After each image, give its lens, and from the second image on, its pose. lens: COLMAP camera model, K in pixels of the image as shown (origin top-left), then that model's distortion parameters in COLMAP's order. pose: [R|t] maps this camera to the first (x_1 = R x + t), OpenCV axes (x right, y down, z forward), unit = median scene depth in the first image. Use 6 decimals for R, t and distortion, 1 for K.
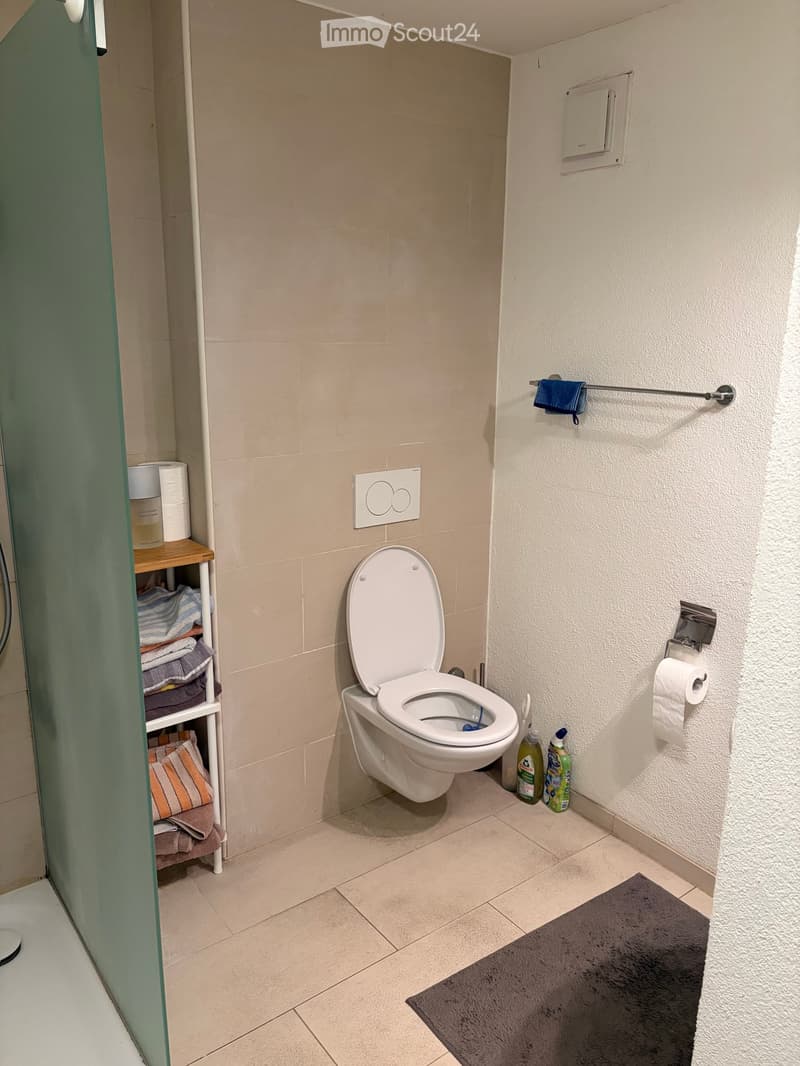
lens RADIAL K [[806.7, 0, 394.9], [0, 806.7, 537.4], [0, 0, 1]] dist [0.037764, -0.013304]
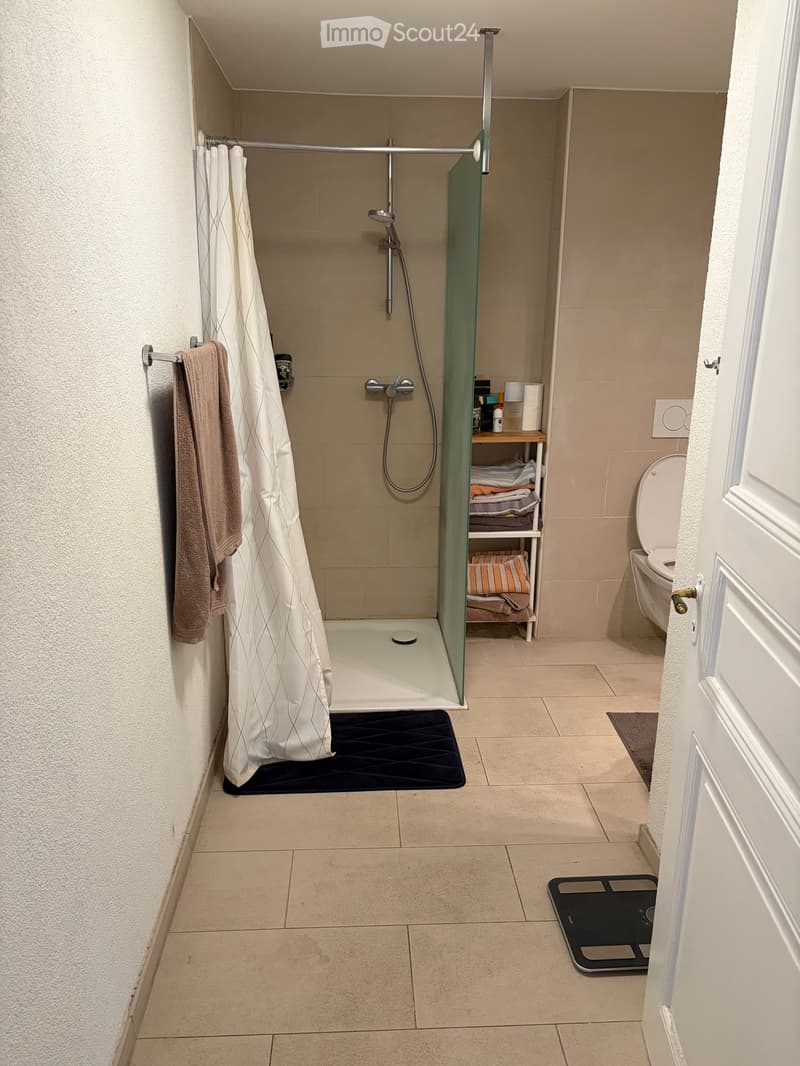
lens RADIAL K [[806.7, 0, 400.5], [0, 806.7, 522.3], [0, 0, 1]] dist [0.037764, -0.013304]
pose [[0.831300, 0.140949, -0.537656, 0.422034], [-0.137537, 0.989394, 0.046720, 0.148717], [0.538539, 0.035109, 0.841869, -0.518129]]
